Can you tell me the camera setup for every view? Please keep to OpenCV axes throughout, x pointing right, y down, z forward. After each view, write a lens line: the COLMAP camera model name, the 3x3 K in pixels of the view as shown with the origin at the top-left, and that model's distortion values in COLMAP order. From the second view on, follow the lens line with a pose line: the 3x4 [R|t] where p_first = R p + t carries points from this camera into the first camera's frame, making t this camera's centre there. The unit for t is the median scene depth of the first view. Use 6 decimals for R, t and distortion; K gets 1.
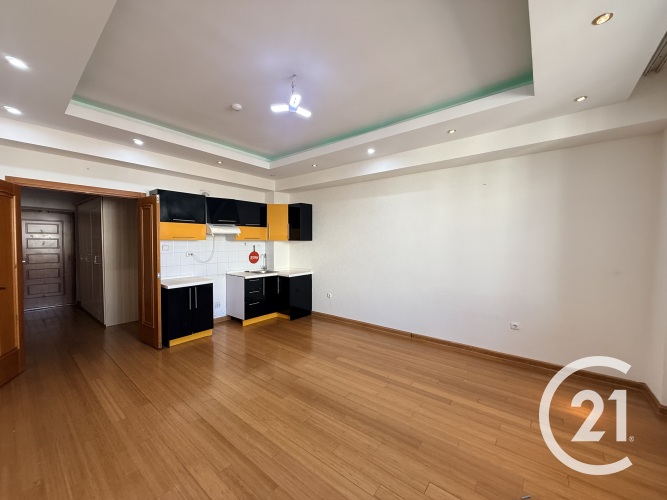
lens RADIAL K [[270.8, 0, 332.6], [0, 270.8, 248.6], [0, 0, 1]] dist [-0.013113, -0.000080]
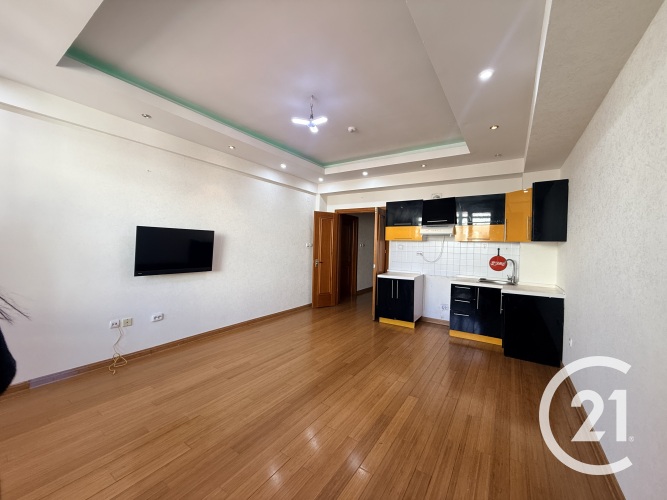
lens RADIAL K [[270.8, 0, 332.6], [0, 270.8, 248.6], [0, 0, 1]] dist [-0.013113, -0.000080]
pose [[0.059245, 0.013913, -0.998147, 0.741470], [-0.047230, 0.998822, 0.011119, 0.005734], [0.997126, 0.046484, 0.059832, 0.734779]]
